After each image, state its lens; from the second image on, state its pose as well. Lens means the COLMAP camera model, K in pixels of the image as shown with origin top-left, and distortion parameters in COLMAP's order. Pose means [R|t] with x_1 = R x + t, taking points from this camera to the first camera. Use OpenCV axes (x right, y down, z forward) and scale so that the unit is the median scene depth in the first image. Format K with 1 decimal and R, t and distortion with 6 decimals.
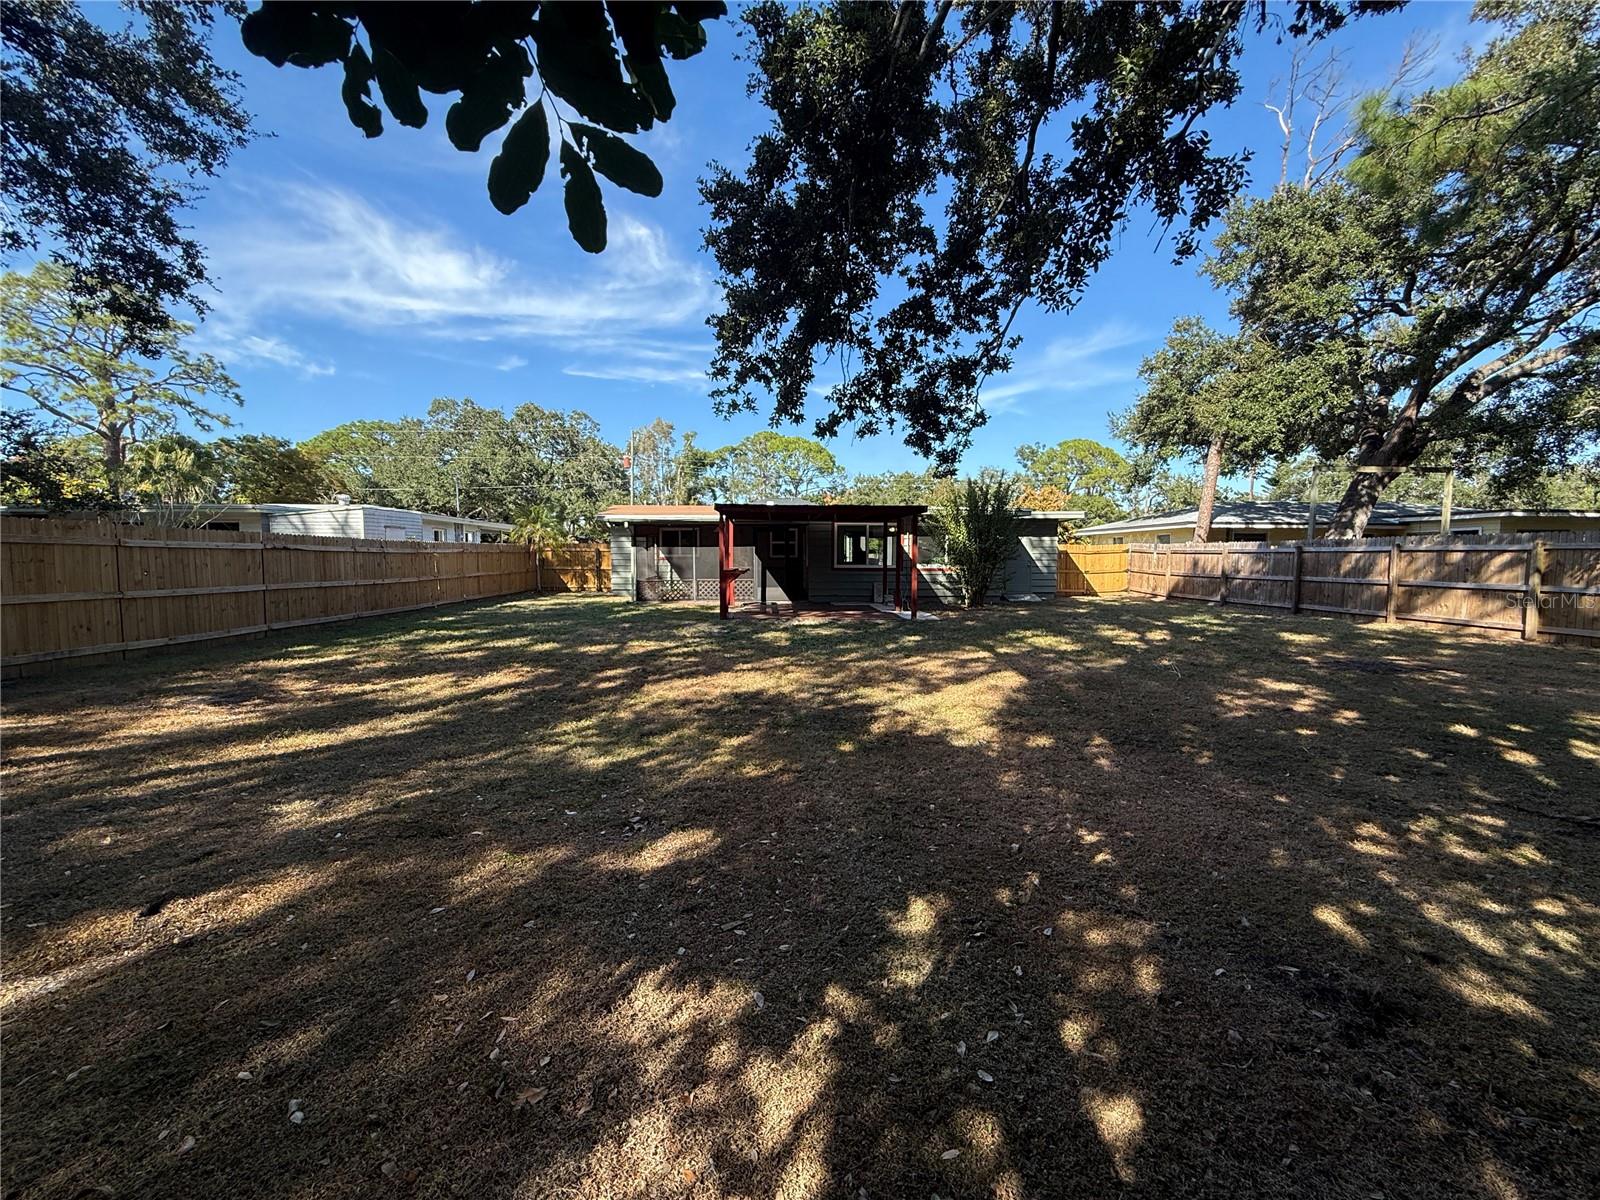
lens RADIAL K [[636.3, 0, 799.8], [0, 636.3, 602.9], [0, 0, 1]] dist [0.002090, 0.000243]
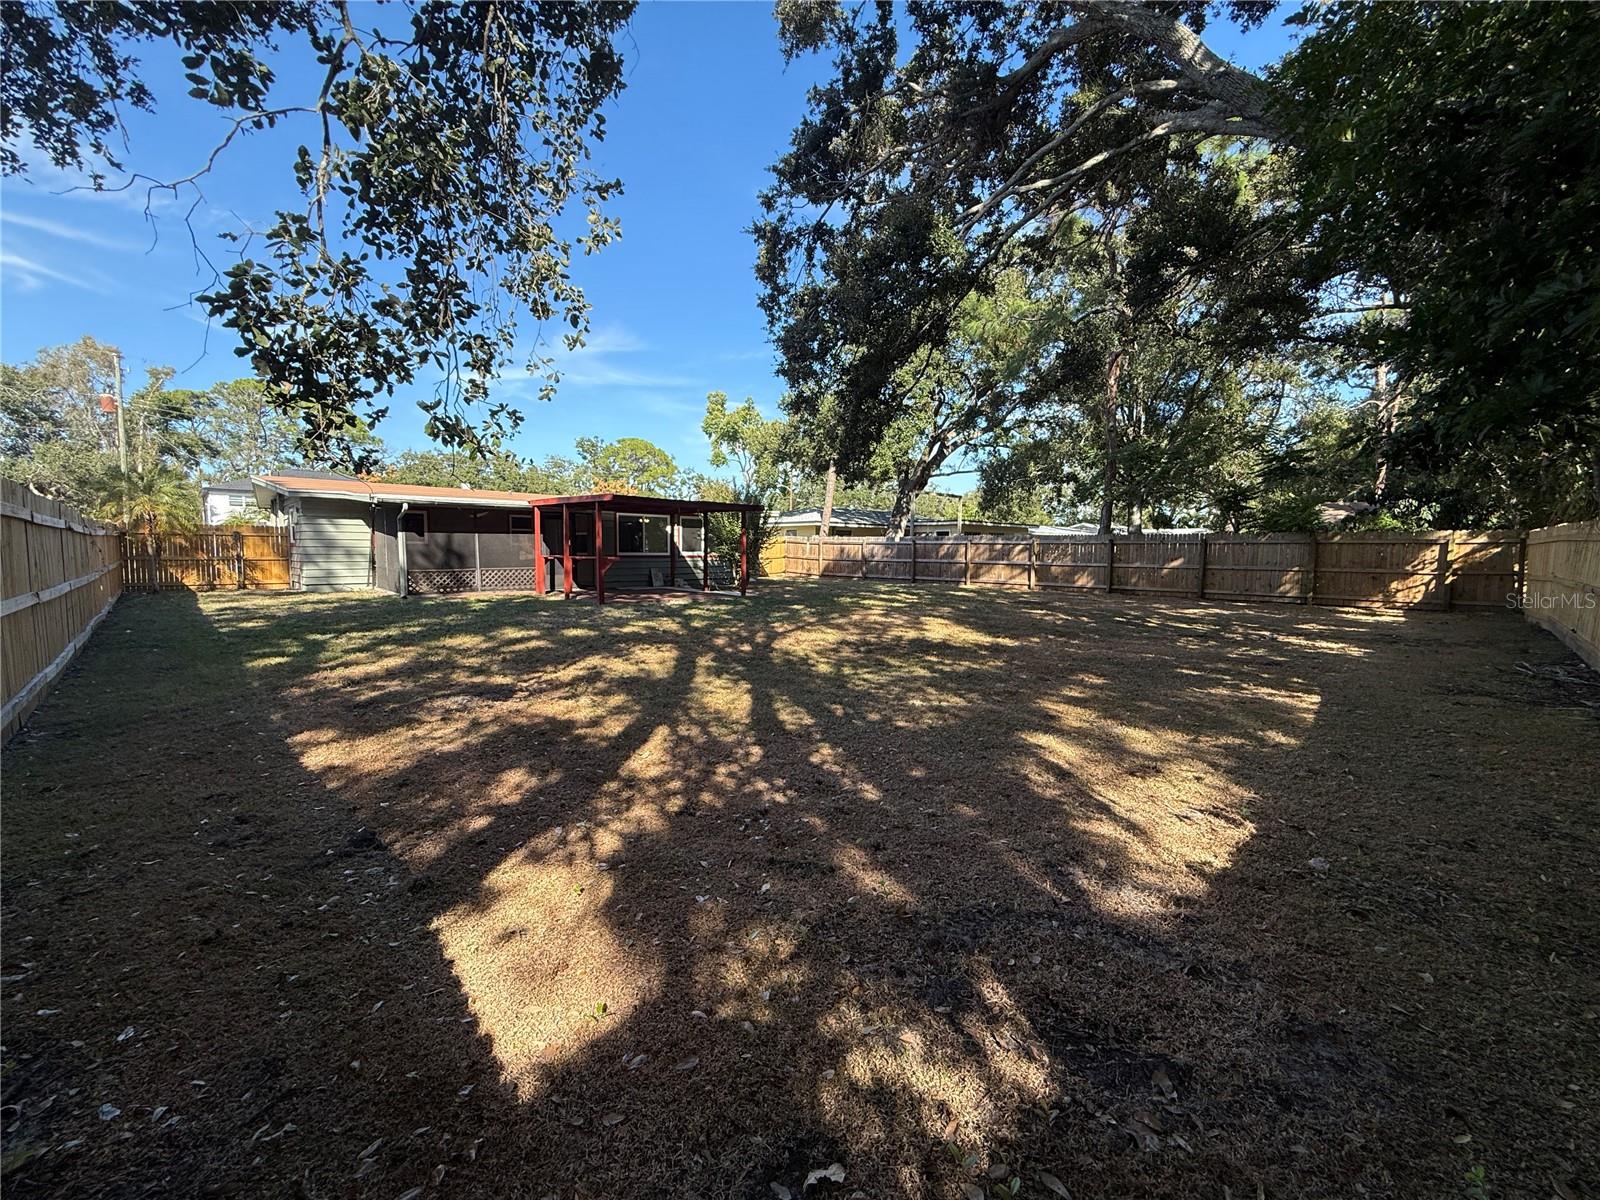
lens RADIAL K [[636.3, 0, 803.8], [0, 636.3, 597.1], [0, 0, 1]] dist [0.002090, 0.000243]
pose [[0.751605, -0.048019, 0.657863, -0.442370], [0.043096, 0.998791, 0.023667, 0.003858], [-0.658204, 0.010564, 0.752766, -0.014694]]
